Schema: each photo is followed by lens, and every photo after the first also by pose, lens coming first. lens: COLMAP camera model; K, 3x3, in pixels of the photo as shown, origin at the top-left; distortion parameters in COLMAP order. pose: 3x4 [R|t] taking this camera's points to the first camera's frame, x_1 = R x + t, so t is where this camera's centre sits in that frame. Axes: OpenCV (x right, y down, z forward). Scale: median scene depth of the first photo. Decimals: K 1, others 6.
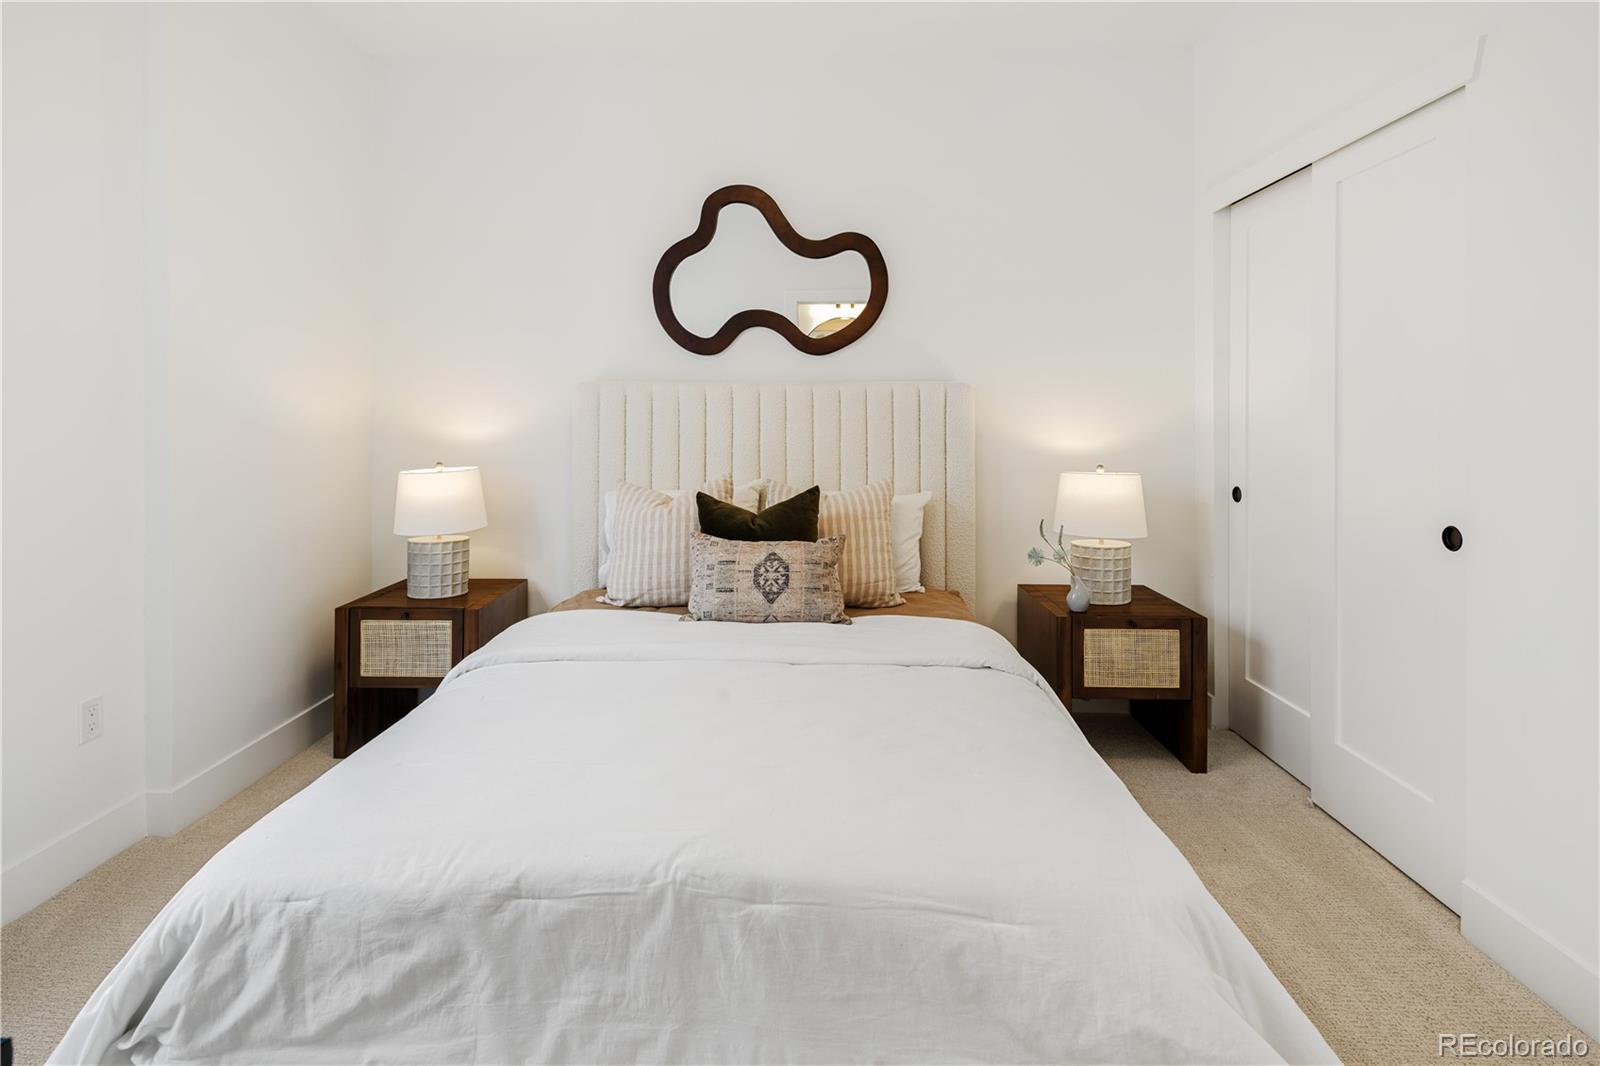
lens RADIAL K [[778.3, 0, 783.5], [0, 778.3, 416.8], [0, 0, 1]] dist [-0.013416, -0.000414]
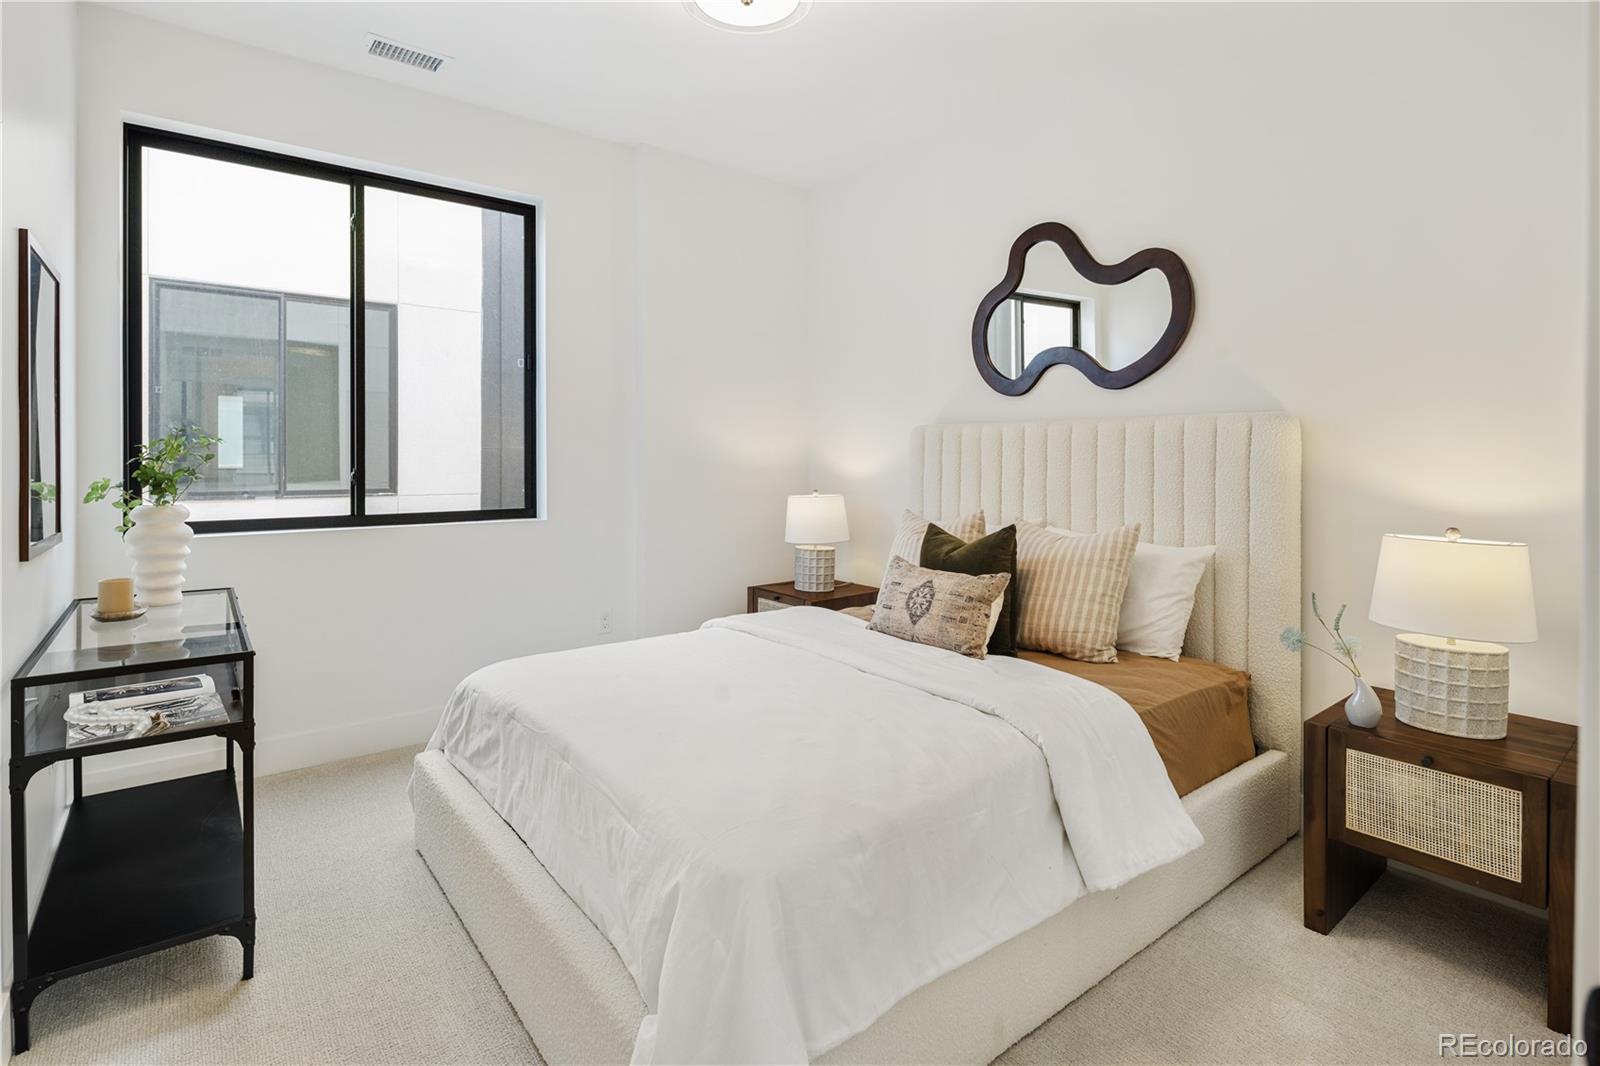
lens RADIAL K [[776.0, 0, 790.9], [0, 776.0, 455.2], [0, 0, 1]] dist [-0.017358, -0.001180]
pose [[0.641587, 0.003421, -0.767042, 0.604102], [-0.004885, 0.999988, 0.000374, 0.000817], [0.767034, 0.003507, 0.641596, 0.138172]]
